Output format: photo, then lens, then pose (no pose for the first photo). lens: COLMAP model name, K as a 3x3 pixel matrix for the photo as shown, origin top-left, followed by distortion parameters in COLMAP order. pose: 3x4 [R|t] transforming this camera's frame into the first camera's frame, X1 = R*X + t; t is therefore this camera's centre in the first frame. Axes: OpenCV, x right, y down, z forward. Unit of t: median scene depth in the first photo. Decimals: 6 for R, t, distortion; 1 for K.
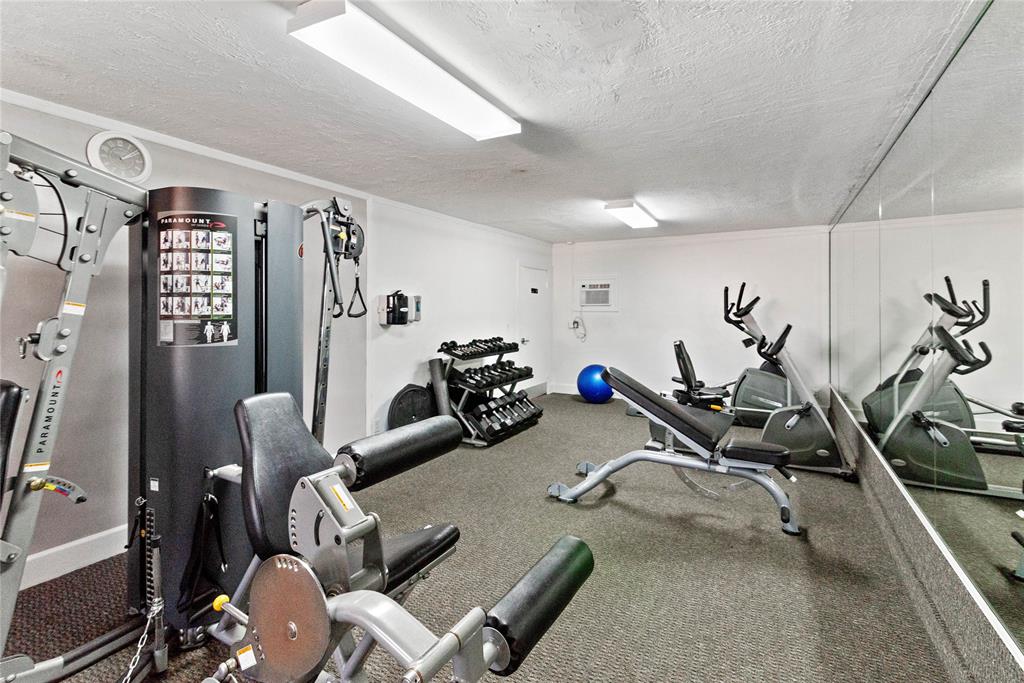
lens RADIAL K [[470.0, 0, 510.8], [0, 470.0, 306.2], [0, 0, 1]] dist [0.014827, 0.000033]
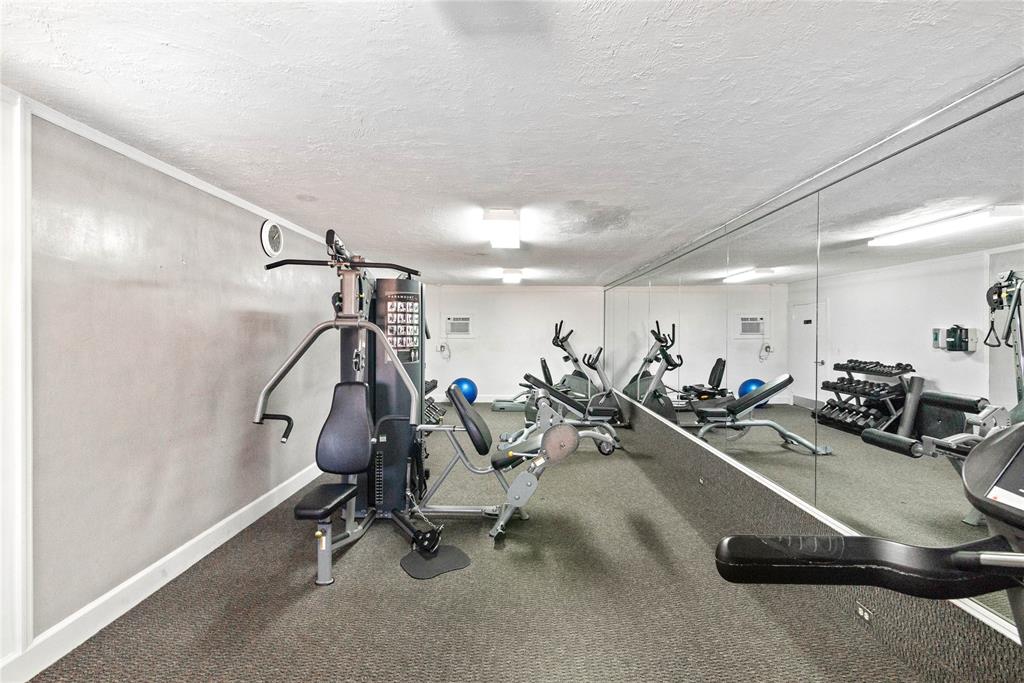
lens RADIAL K [[468.7, 0, 512.0], [0, 468.7, 334.2], [0, 0, 1]] dist [0.010568, -0.001200]
pose [[0.875741, 0.004112, 0.482763, -0.631459], [-0.010143, 0.999900, 0.009883, -0.028622], [-0.482674, -0.013551, 0.875695, -0.446263]]
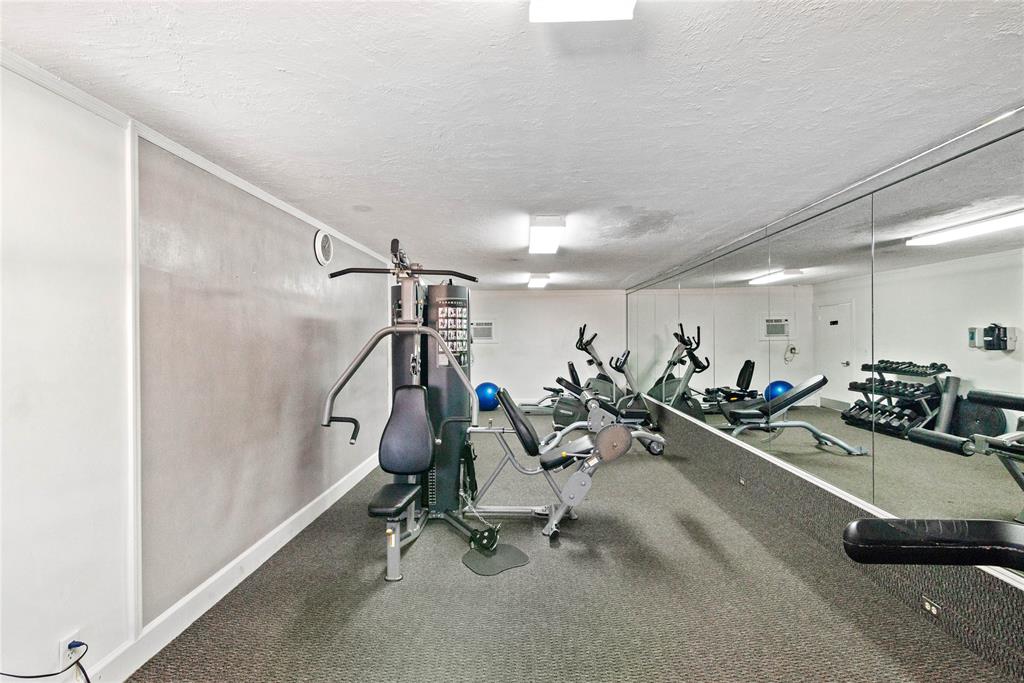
lens RADIAL K [[471.0, 0, 509.9], [0, 471.0, 336.9], [0, 0, 1]] dist [0.012133, -0.000376]
pose [[0.884879, -0.003800, 0.465805, -0.721531], [0.001469, 0.999985, 0.005366, -0.026096], [-0.465818, -0.004064, 0.884871, -0.430040]]
